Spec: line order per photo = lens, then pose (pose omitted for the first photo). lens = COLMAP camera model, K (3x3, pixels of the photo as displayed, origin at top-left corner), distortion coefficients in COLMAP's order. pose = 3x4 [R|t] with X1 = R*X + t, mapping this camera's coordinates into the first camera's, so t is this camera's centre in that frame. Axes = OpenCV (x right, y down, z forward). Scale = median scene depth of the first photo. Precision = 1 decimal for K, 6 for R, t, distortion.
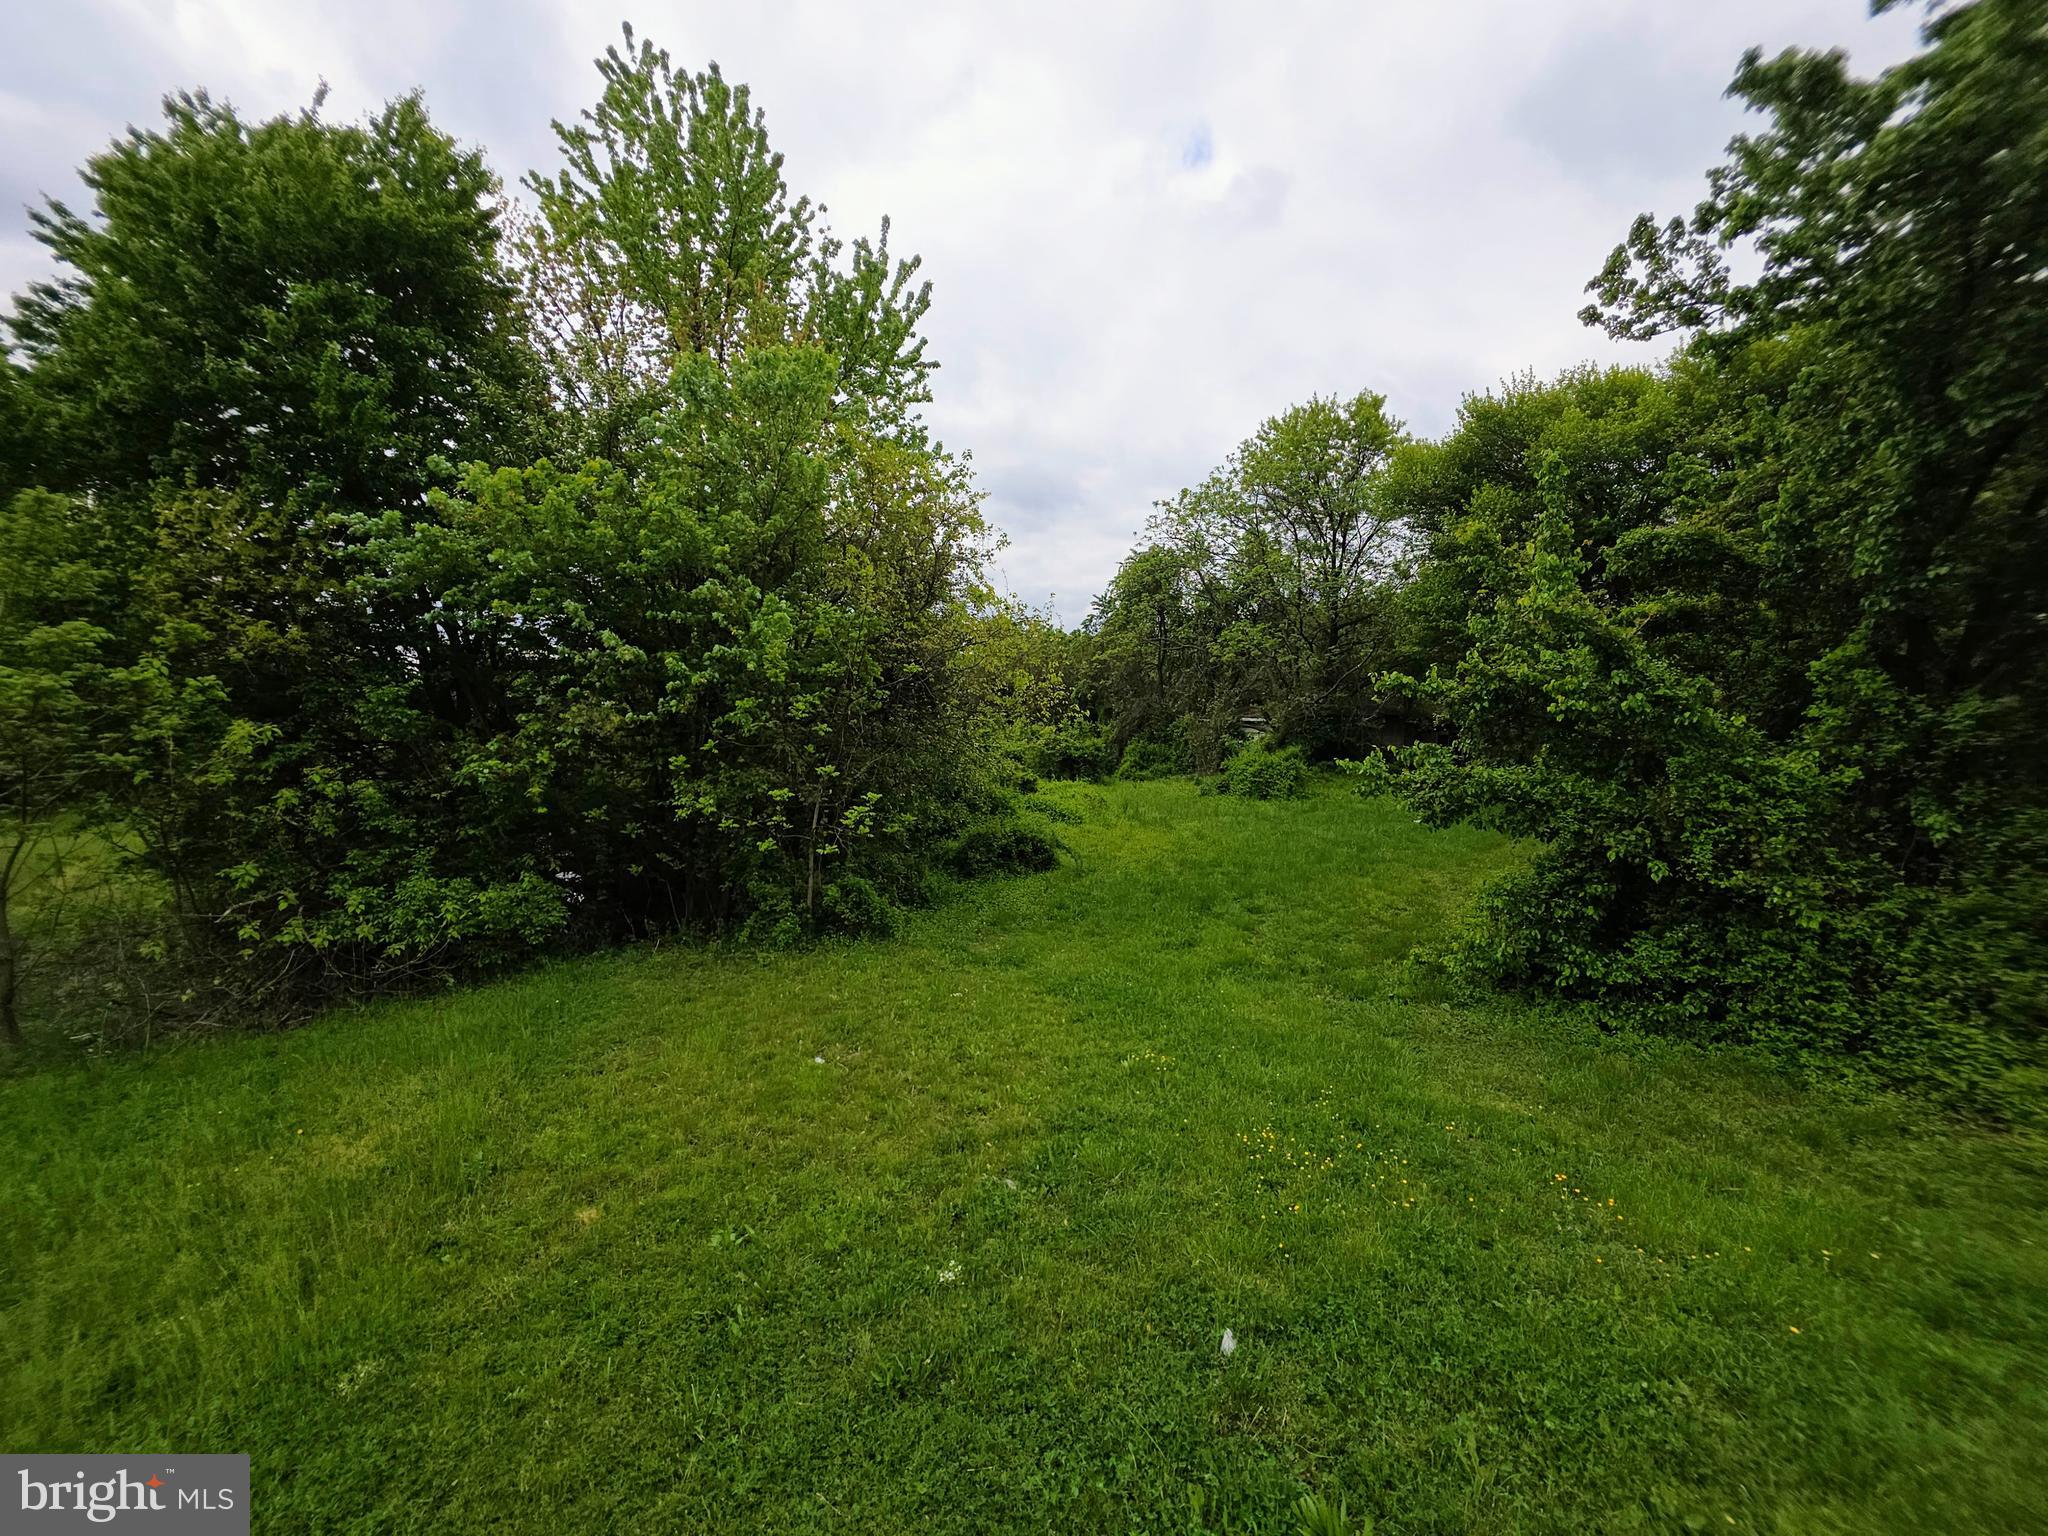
lens RADIAL K [[817.5, 0, 1024.6], [0, 817.5, 763.4], [0, 0, 1]] dist [0.003266, 0.000269]
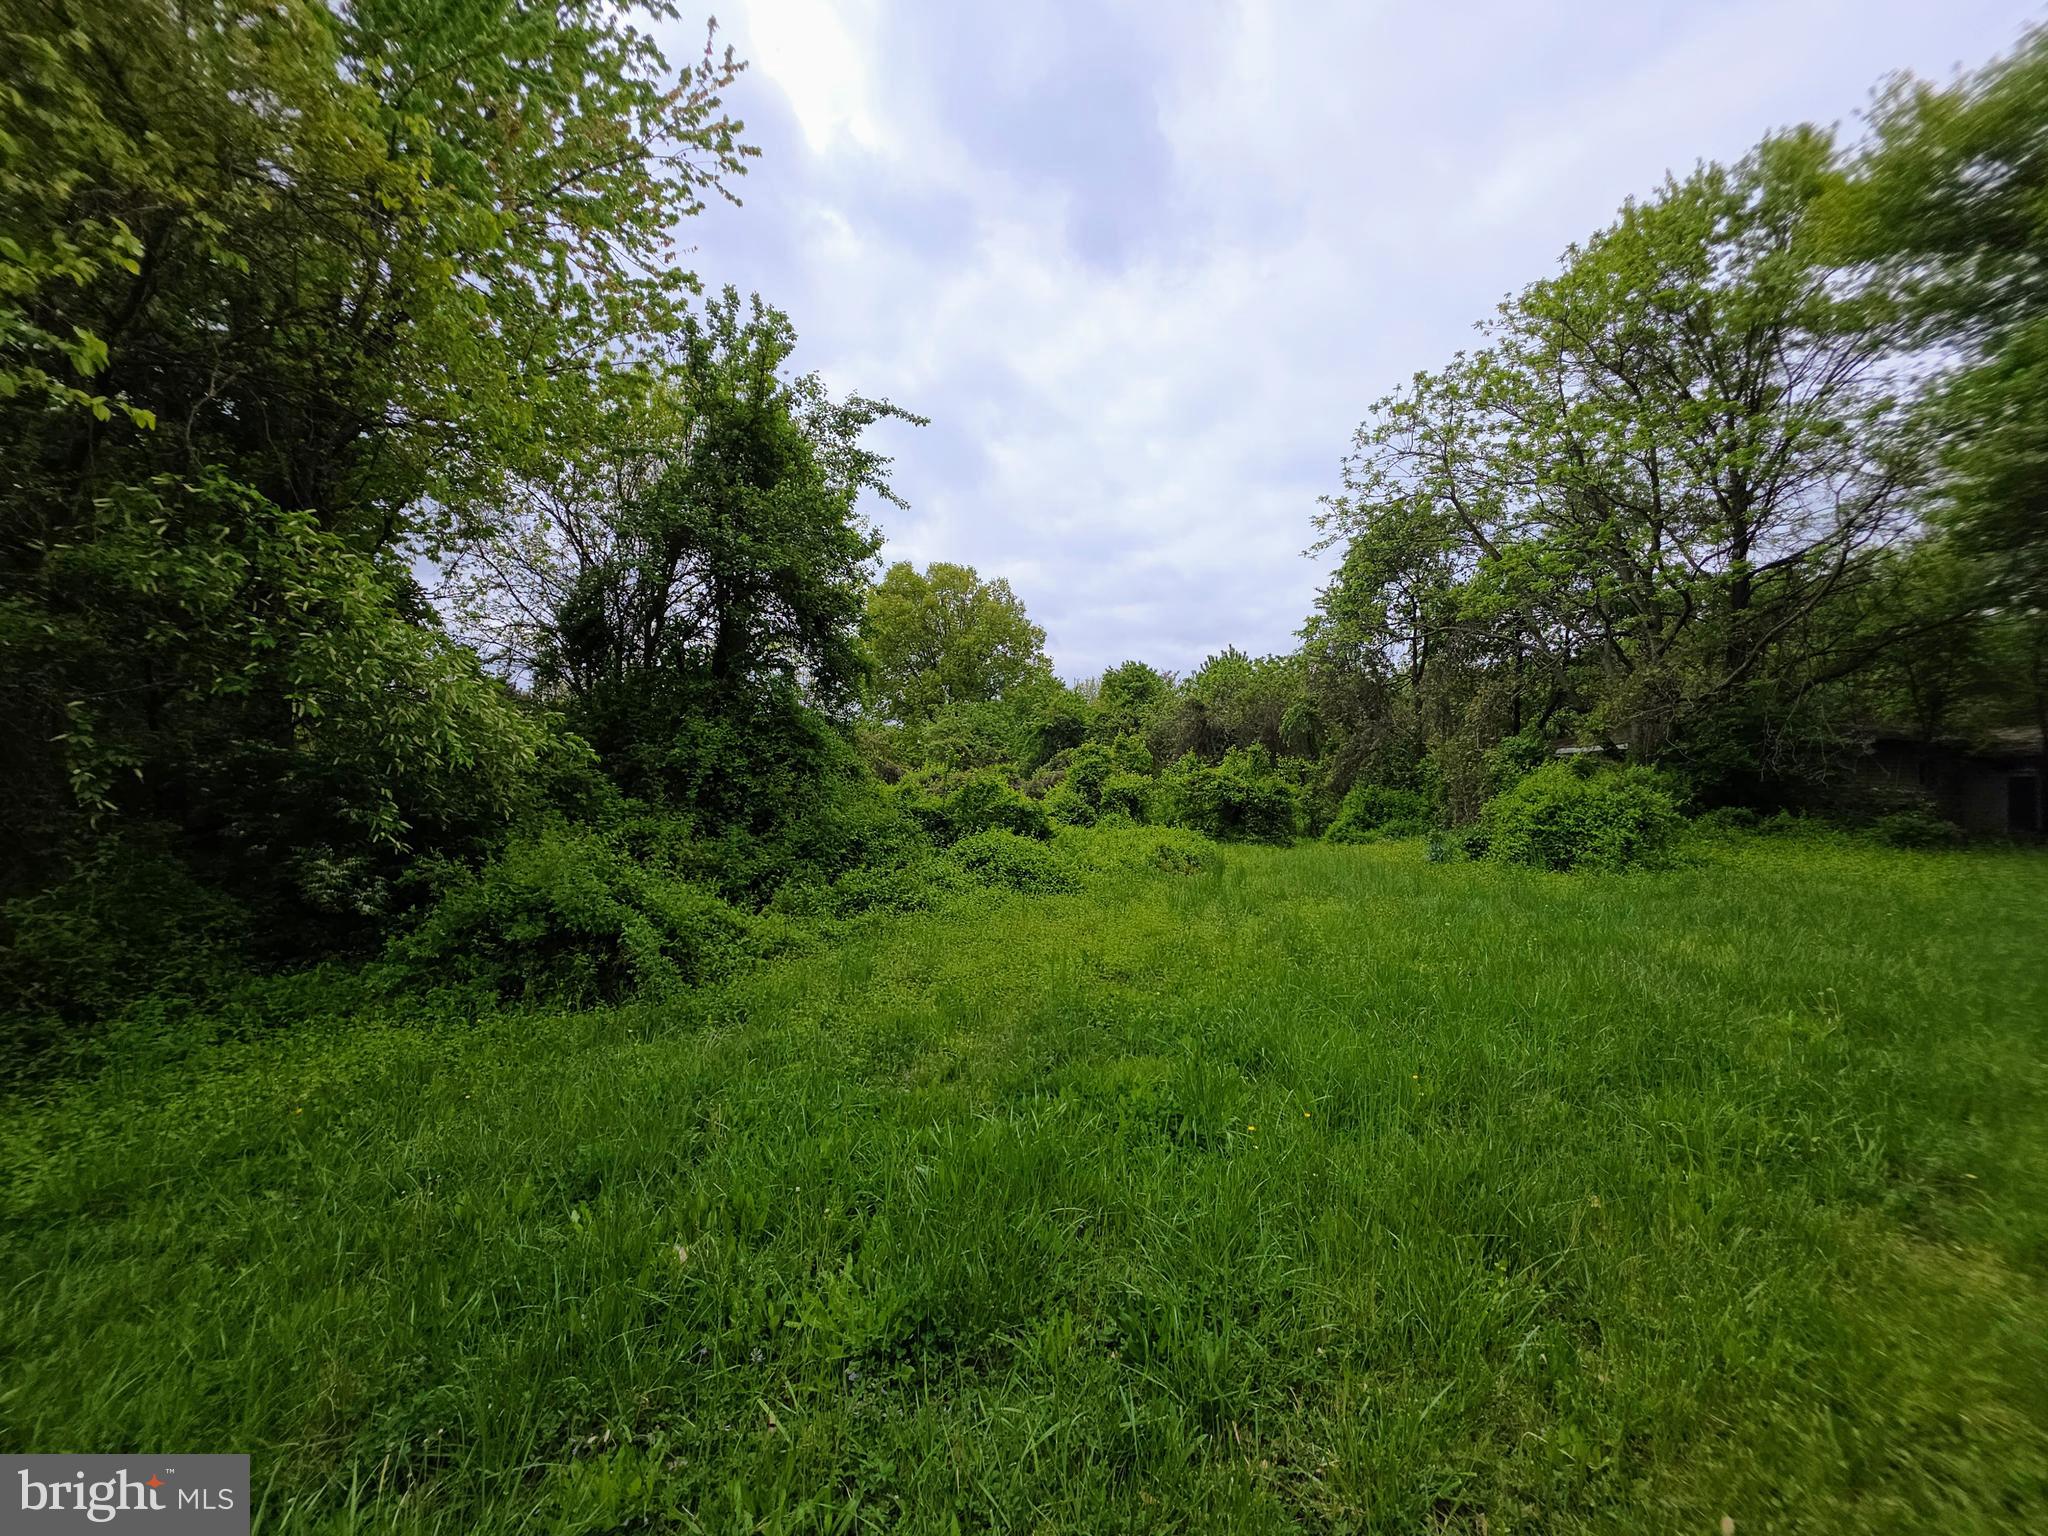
lens RADIAL K [[817.5, 0, 1025.4], [0, 817.5, 772.7], [0, 0, 1]] dist [0.003266, 0.000269]
pose [[0.930918, -0.010289, -0.365084, 0.135167], [-0.024639, 0.995557, -0.090883, 0.029214], [0.364397, 0.093600, 0.926528, 0.341424]]
